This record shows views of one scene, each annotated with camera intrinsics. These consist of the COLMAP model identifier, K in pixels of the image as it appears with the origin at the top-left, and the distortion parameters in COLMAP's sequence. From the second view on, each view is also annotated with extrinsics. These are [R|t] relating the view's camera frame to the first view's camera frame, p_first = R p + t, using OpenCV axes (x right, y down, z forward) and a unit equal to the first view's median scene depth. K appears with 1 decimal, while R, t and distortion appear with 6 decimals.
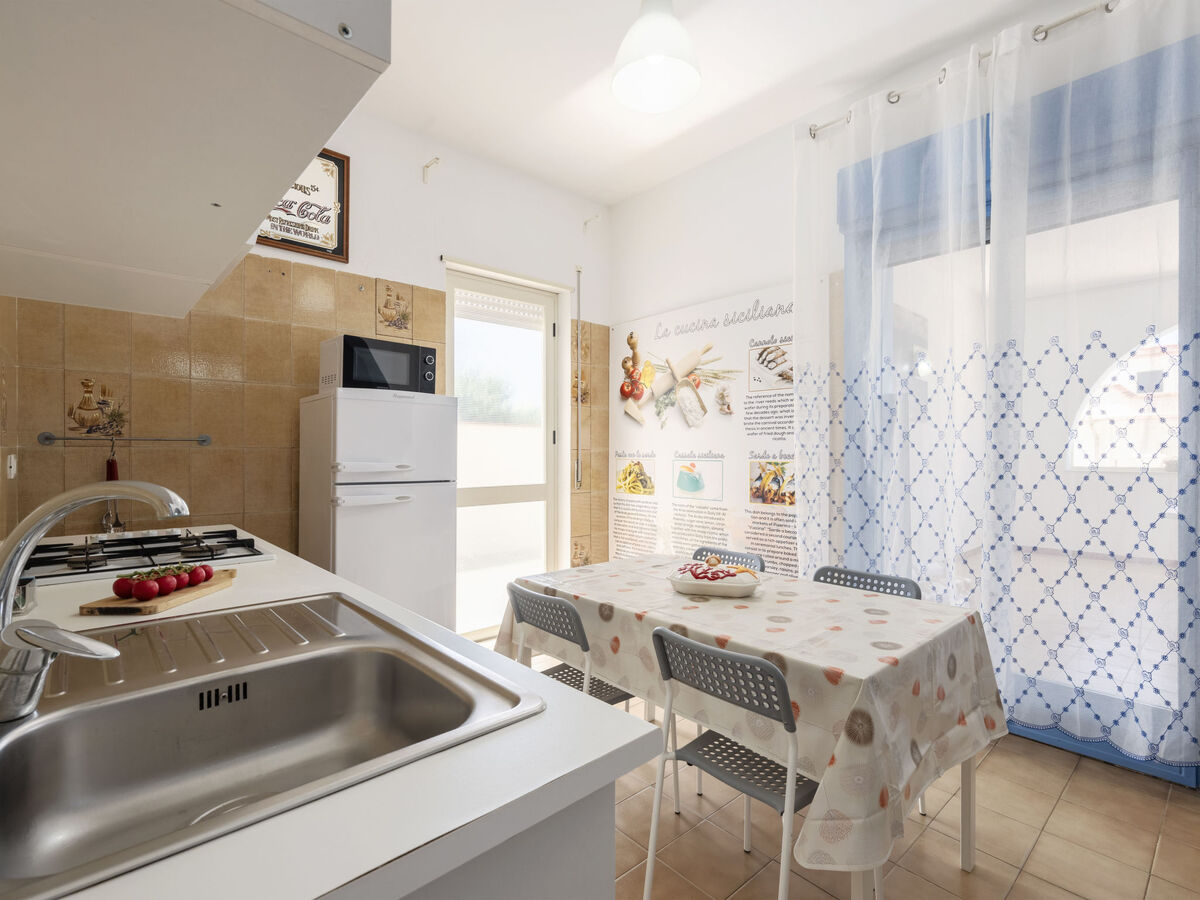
lens RADIAL K [[569.4, 0, 612.0], [0, 569.4, 451.3], [0, 0, 1]] dist [0.001699, 0.000008]
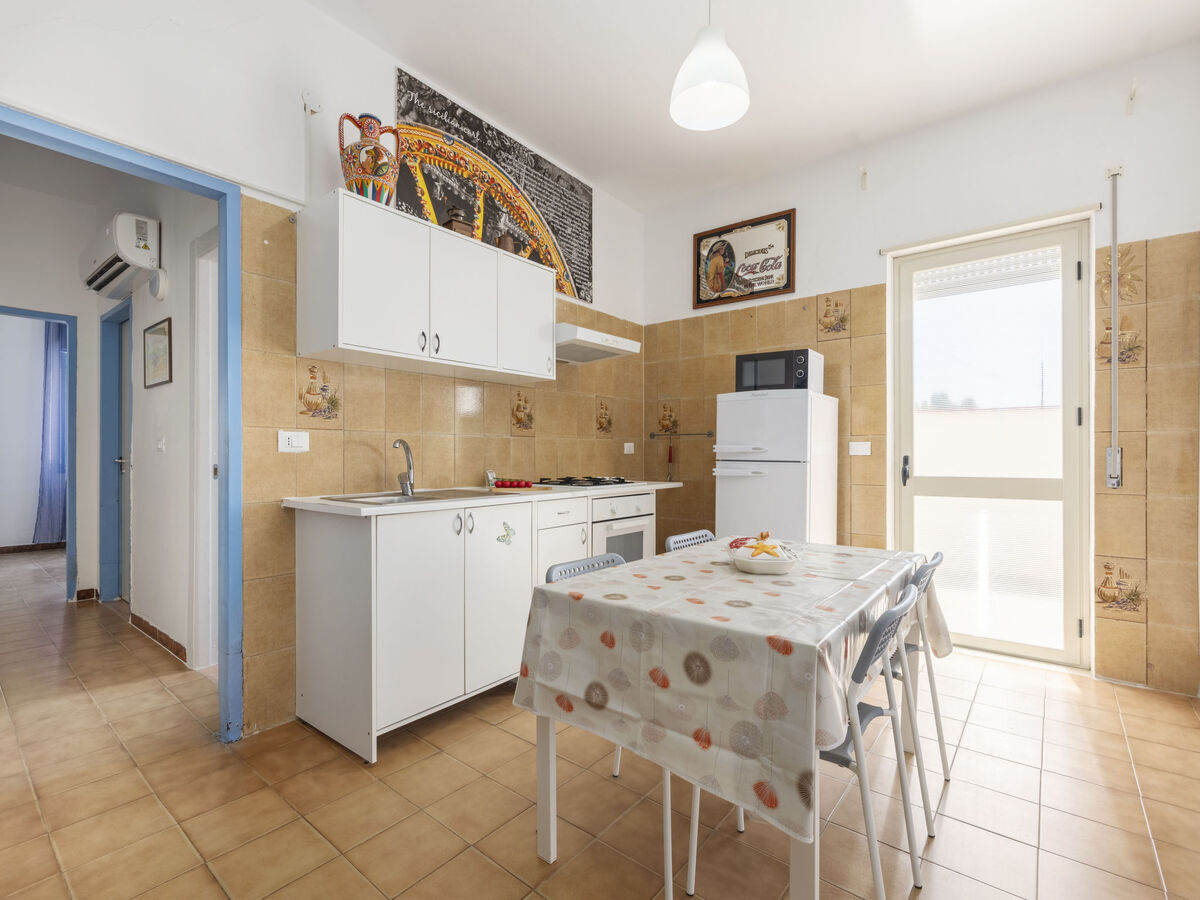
lens RADIAL K [[569.4, 0, 610.2], [0, 569.4, 453.3], [0, 0, 1]] dist [0.001699, 0.000008]
pose [[0.165230, -0.003031, -0.986250, 0.736557], [0.000319, 0.999995, -0.003020, 0.035157], [0.986255, 0.000184, 0.165230, 0.389771]]
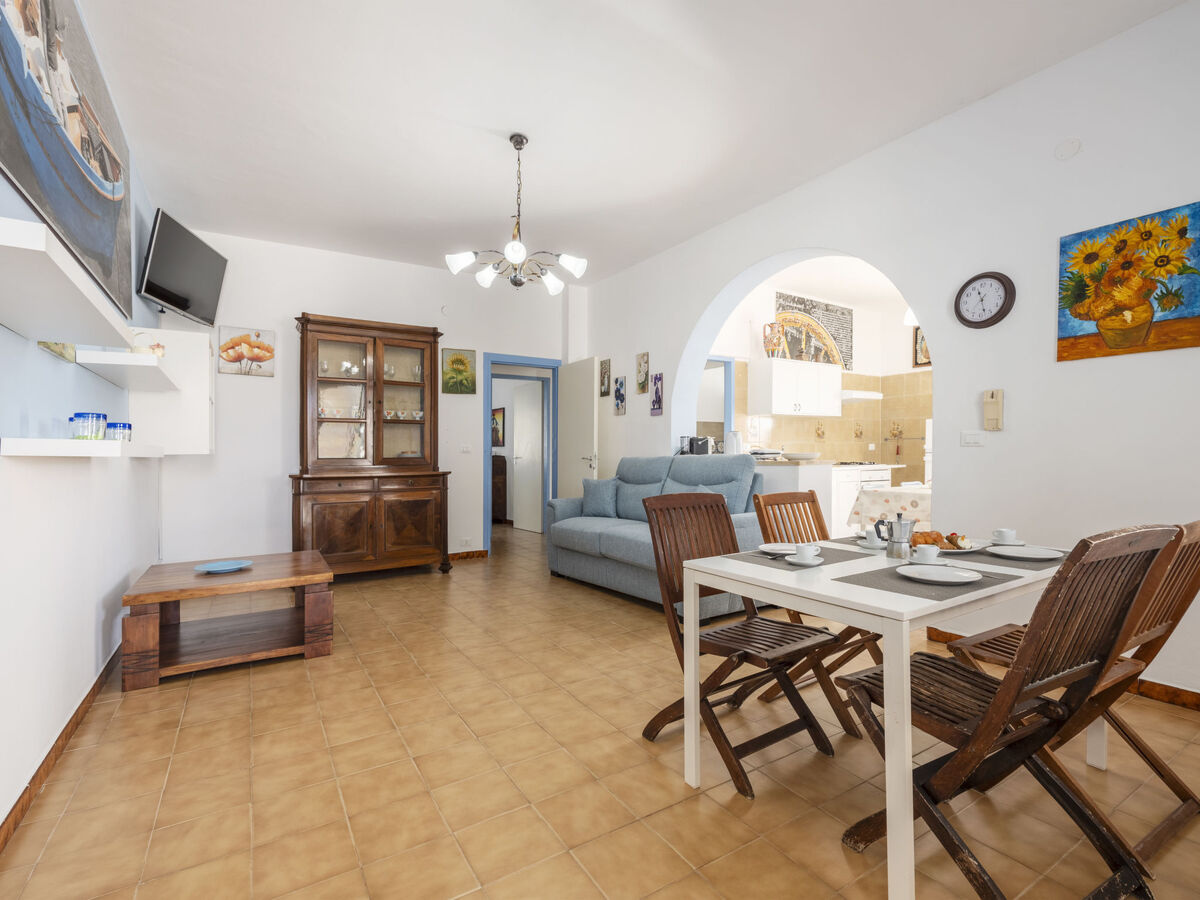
lens RADIAL K [[569.4, 0, 601.6], [0, 569.4, 470.9], [0, 0, 1]] dist [0.001699, 0.000008]
pose [[-0.183356, 0.030458, -0.982575, 2.131385], [0.011246, 0.999519, 0.028885, 0.038424], [0.982982, -0.005754, -0.183611, -0.069964]]
